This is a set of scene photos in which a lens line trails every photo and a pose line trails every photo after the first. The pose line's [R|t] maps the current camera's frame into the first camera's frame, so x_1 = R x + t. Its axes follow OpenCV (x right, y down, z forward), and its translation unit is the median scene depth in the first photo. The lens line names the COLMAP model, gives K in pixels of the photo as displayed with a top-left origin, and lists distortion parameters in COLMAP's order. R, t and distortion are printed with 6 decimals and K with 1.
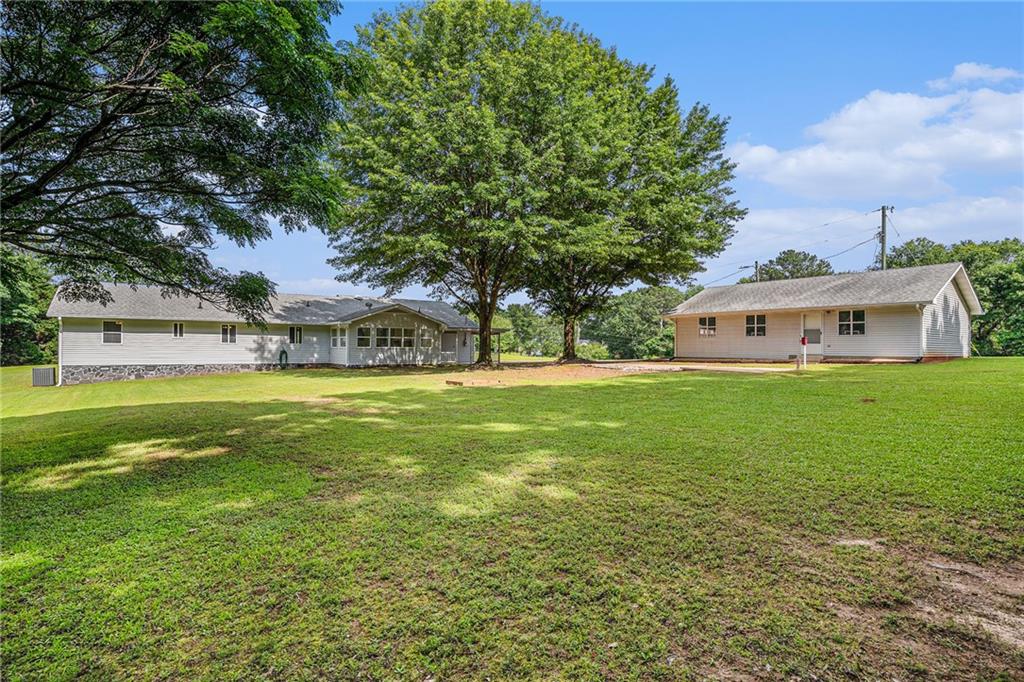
lens RADIAL K [[505.9, 0, 502.4], [0, 505.9, 339.0], [0, 0, 1]] dist [-0.084084, 0.040408]
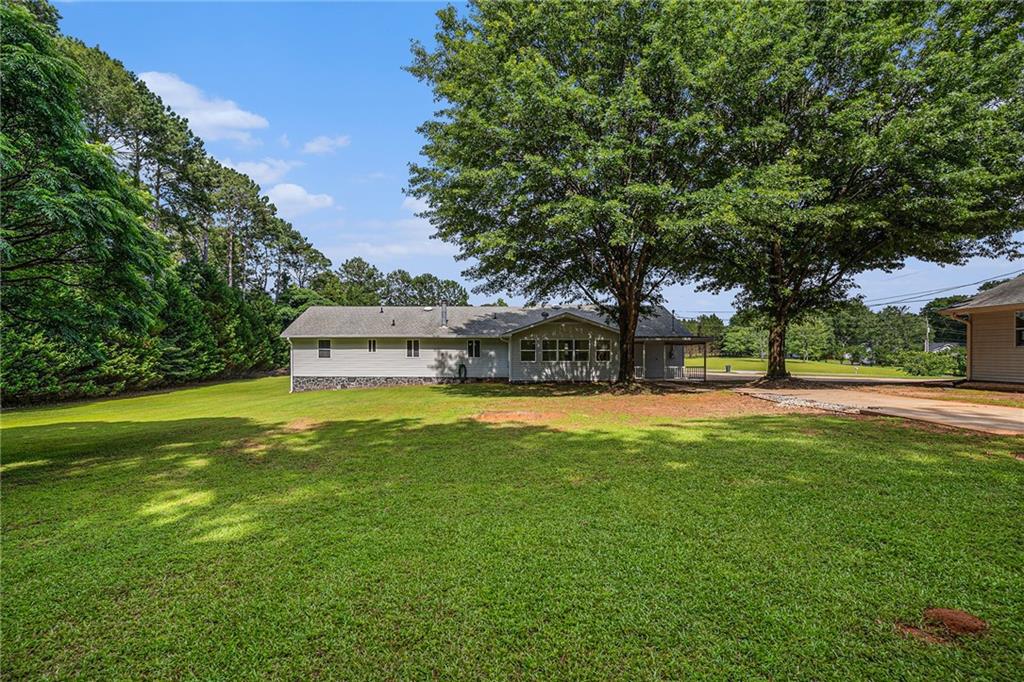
lens RADIAL K [[505.9, 0, 502.4], [0, 505.9, 339.0], [0, 0, 1]] dist [-0.084084, 0.040408]
pose [[0.811939, -0.019123, -0.583429, 0.225508], [0.012930, 0.999807, -0.014776, -0.012014], [0.583599, 0.004454, 0.812030, 0.218066]]
